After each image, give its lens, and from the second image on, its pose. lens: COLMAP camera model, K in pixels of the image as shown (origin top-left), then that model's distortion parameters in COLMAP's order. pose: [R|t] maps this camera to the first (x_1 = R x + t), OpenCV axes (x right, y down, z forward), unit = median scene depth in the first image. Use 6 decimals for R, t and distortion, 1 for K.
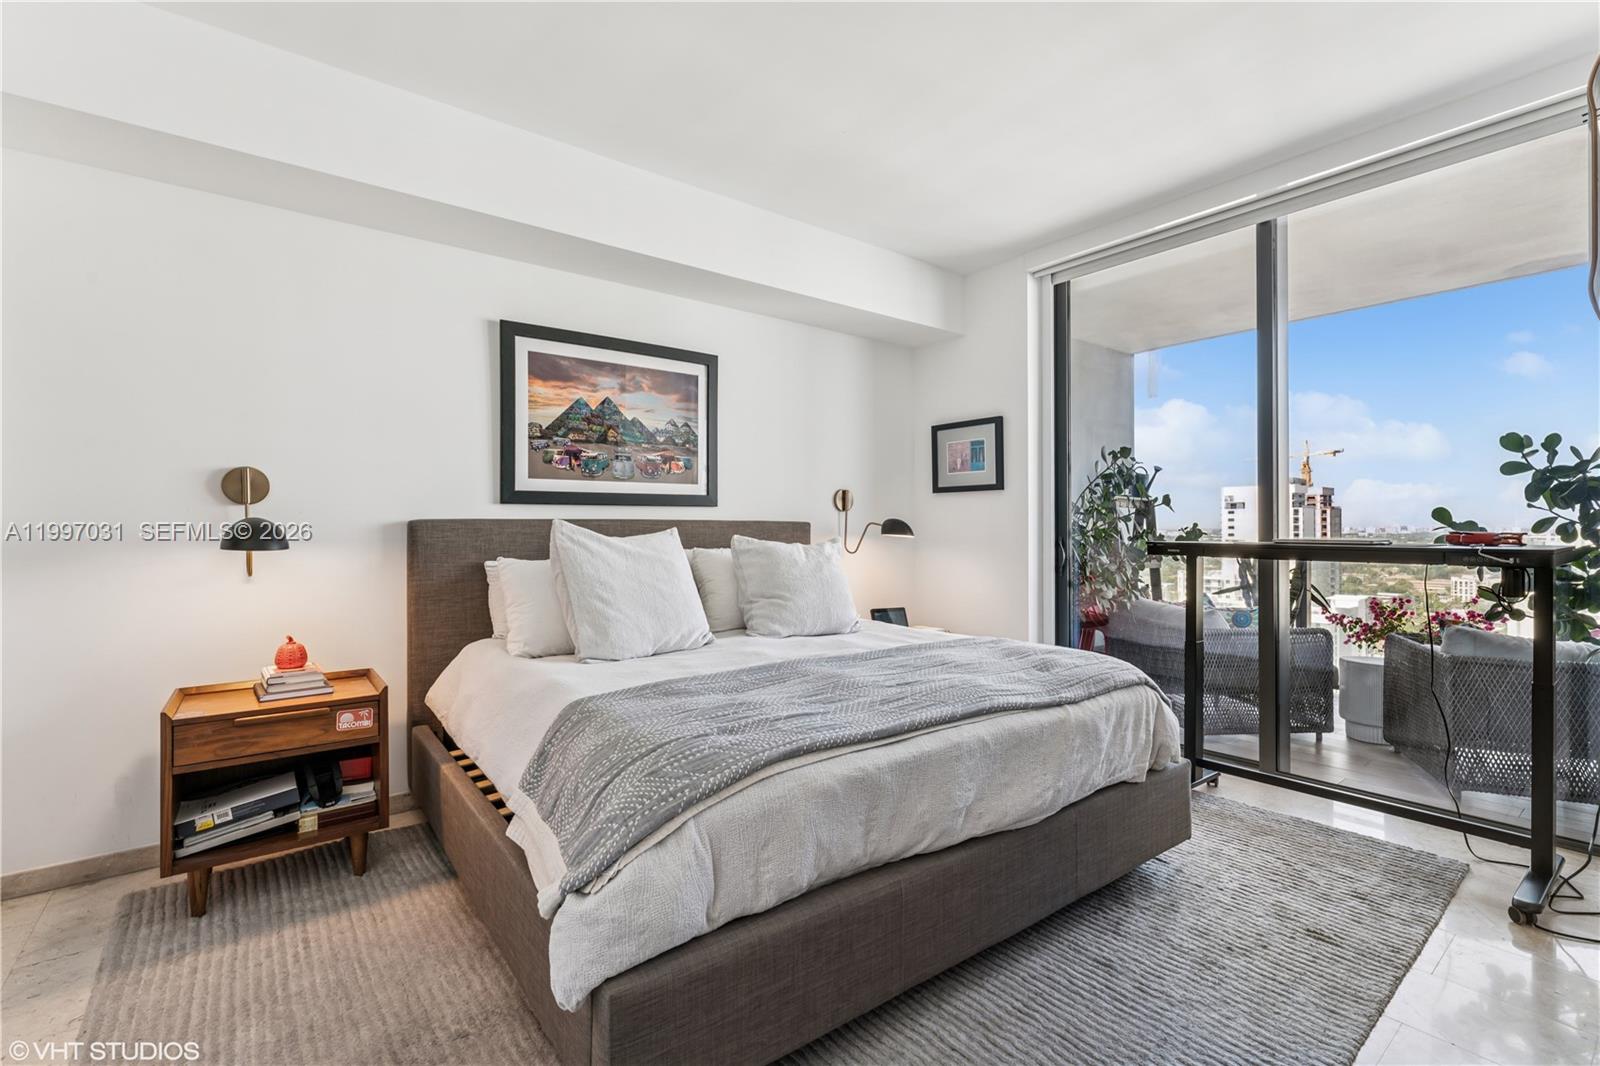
lens RADIAL K [[692.9, 0, 790.8], [0, 692.9, 528.8], [0, 0, 1]] dist [-0.006675, 0.003101]
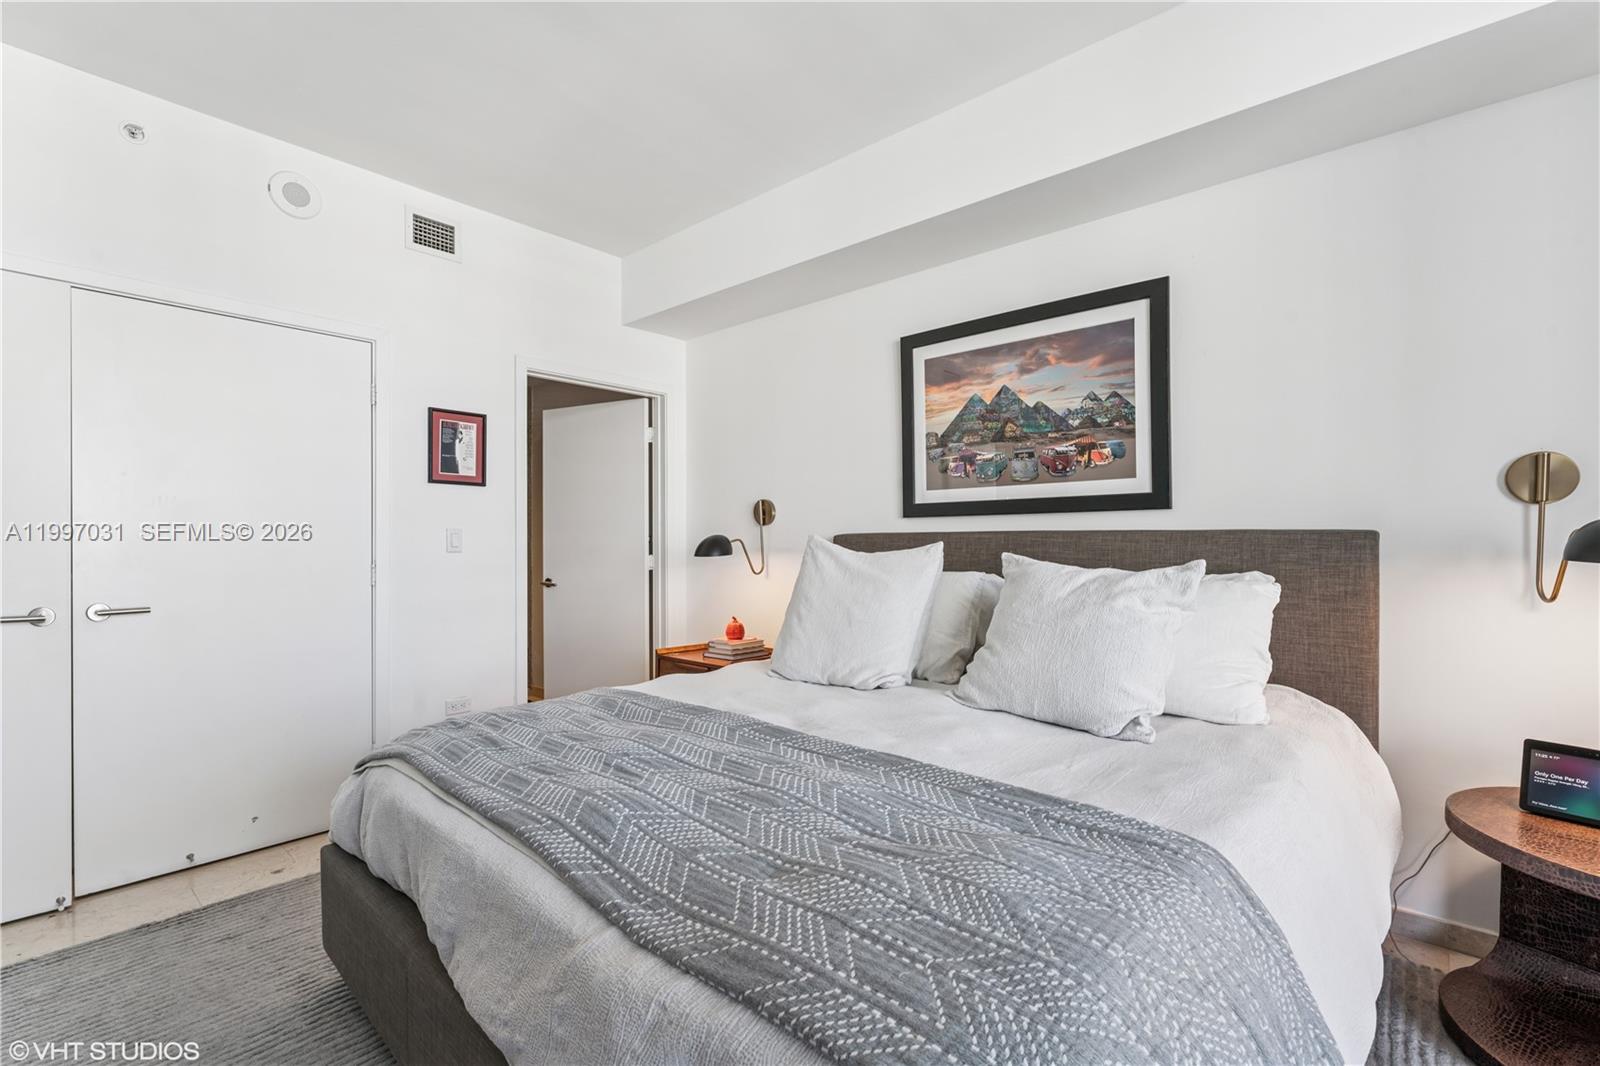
lens RADIAL K [[692.9, 0, 798.2], [0, 692.9, 537.4], [0, 0, 1]] dist [-0.006675, 0.003101]
pose [[0.210631, -0.000781, -0.977565, 0.509122], [0.002095, 0.999998, -0.000347, -0.006295], [0.977563, -0.001975, 0.210632, 0.586781]]
